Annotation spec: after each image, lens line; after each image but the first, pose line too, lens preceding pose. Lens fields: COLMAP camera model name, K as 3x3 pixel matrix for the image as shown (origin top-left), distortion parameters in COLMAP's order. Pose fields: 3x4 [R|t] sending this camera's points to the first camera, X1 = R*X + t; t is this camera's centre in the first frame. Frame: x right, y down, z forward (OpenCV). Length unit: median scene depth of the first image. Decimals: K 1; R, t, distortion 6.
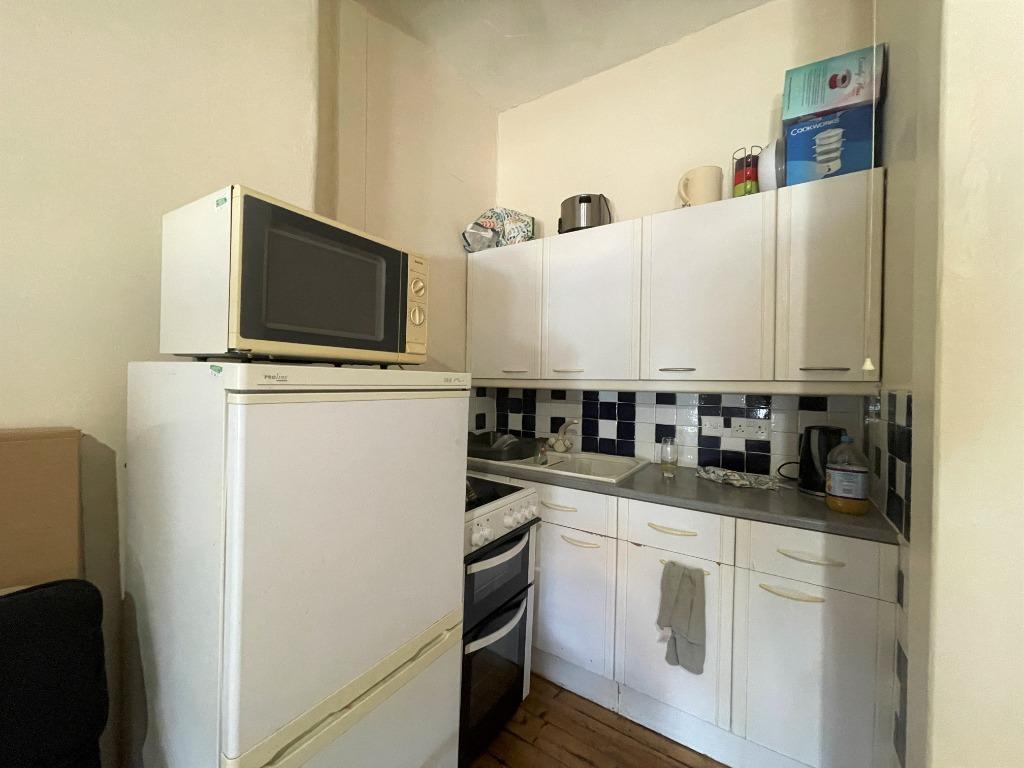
lens RADIAL K [[417.4, 0, 508.0], [0, 417.4, 388.6], [0, 0, 1]] dist [0.003055, -0.000489]
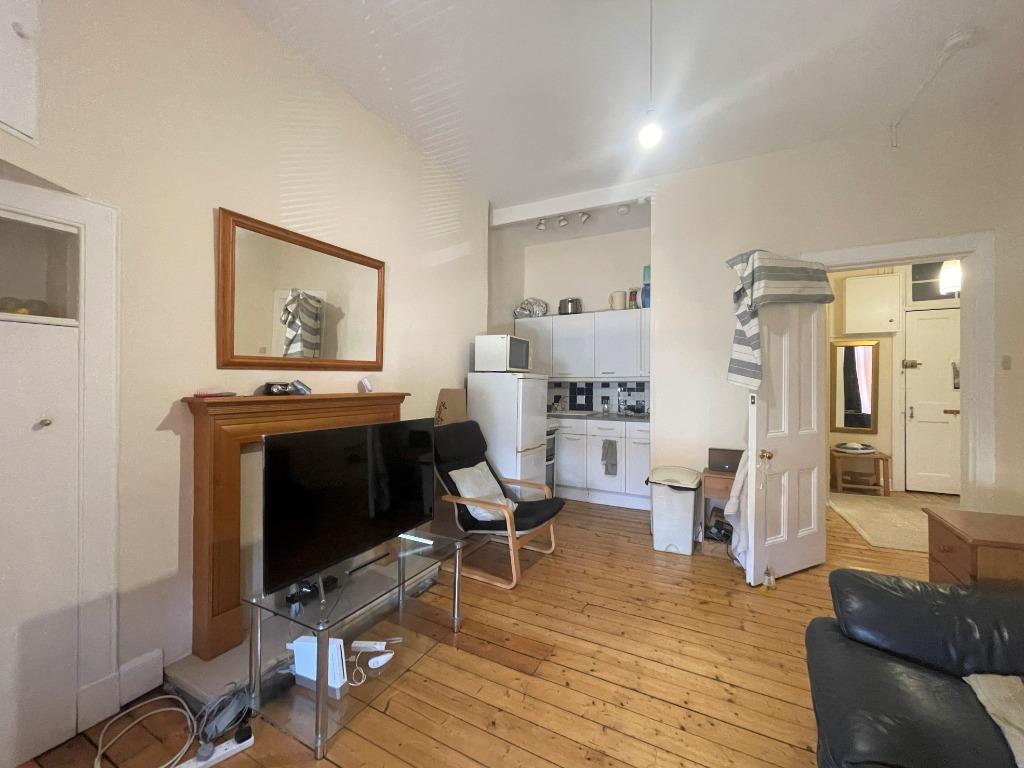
lens RADIAL K [[417.4, 0, 508.0], [0, 417.4, 388.6], [0, 0, 1]] dist [0.003055, -0.000489]
pose [[0.995253, -0.014492, 0.096239, -0.390282], [0.015090, 0.999871, -0.005490, 0.047609], [-0.096147, 0.006916, 0.995343, -1.271389]]
